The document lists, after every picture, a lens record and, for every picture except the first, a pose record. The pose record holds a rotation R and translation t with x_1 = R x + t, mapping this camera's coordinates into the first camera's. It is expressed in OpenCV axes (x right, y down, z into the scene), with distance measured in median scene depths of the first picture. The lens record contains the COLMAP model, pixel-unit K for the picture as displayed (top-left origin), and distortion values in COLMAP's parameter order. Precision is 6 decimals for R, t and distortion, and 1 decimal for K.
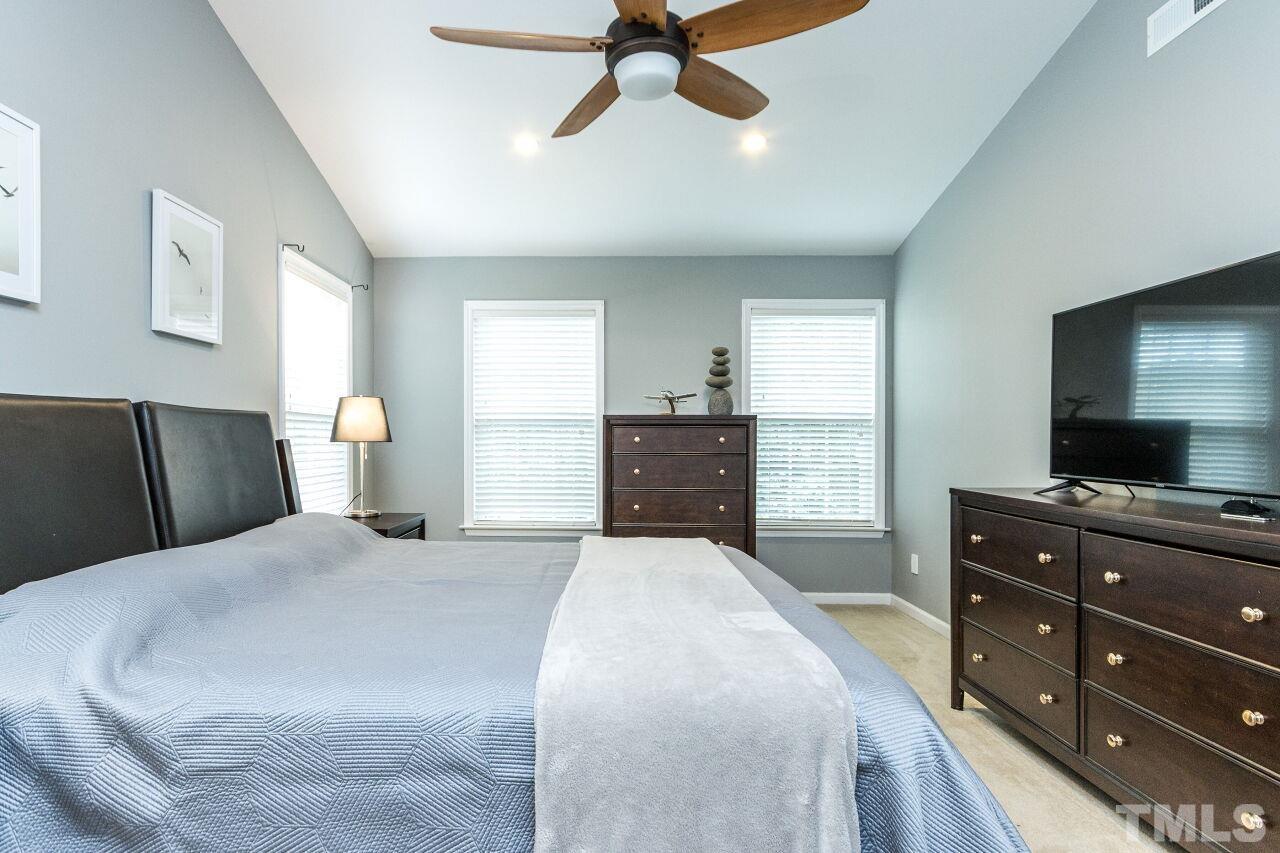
lens RADIAL K [[674.0, 0, 636.9], [0, 674.0, 433.5], [0, 0, 1]] dist [-0.001677, 0.001764]
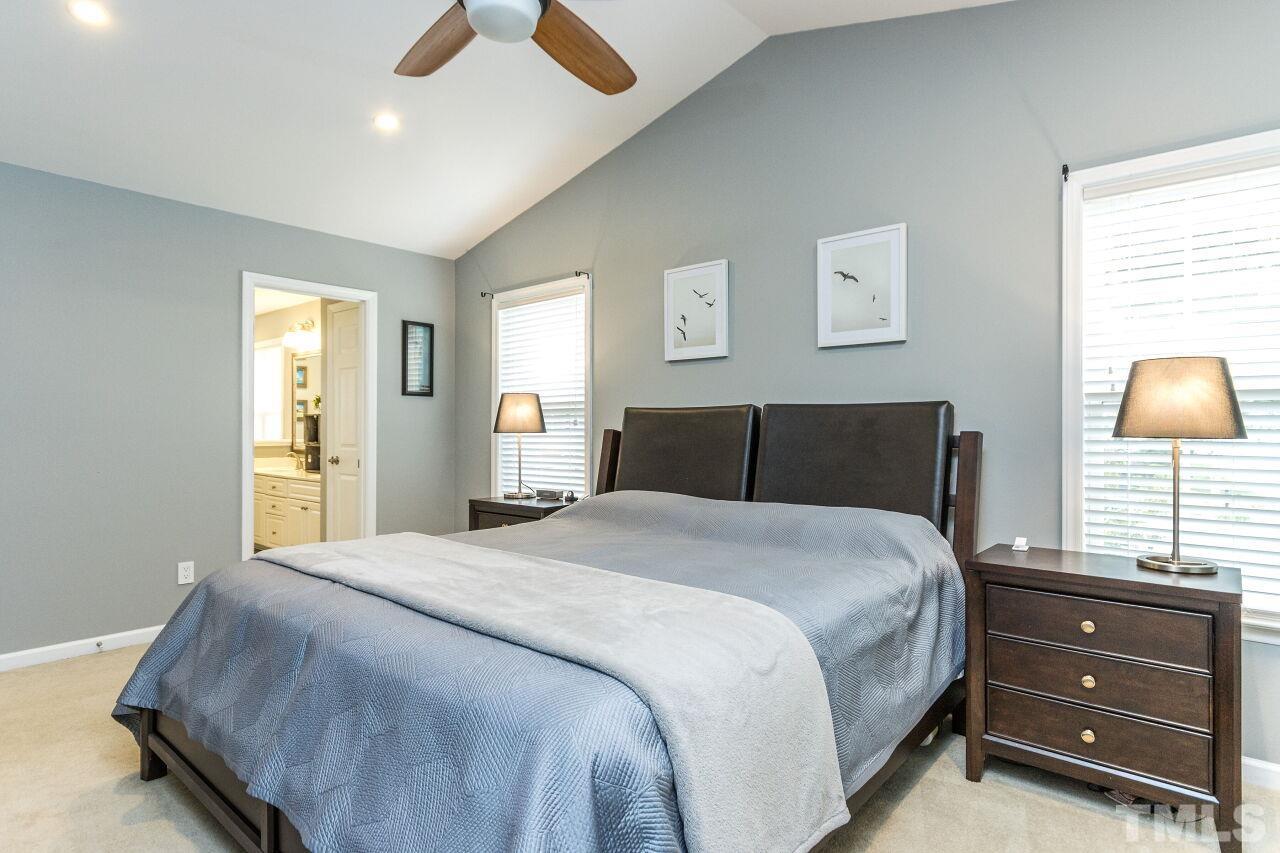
lens RADIAL K [[674.0, 0, 640.7], [0, 674.0, 427.9], [0, 0, 1]] dist [-0.001677, 0.001764]
pose [[-0.667225, -0.001898, -0.744854, 0.447309], [0.003932, 0.999974, -0.006070, 0.008903], [0.744846, -0.006979, -0.667200, 1.453945]]
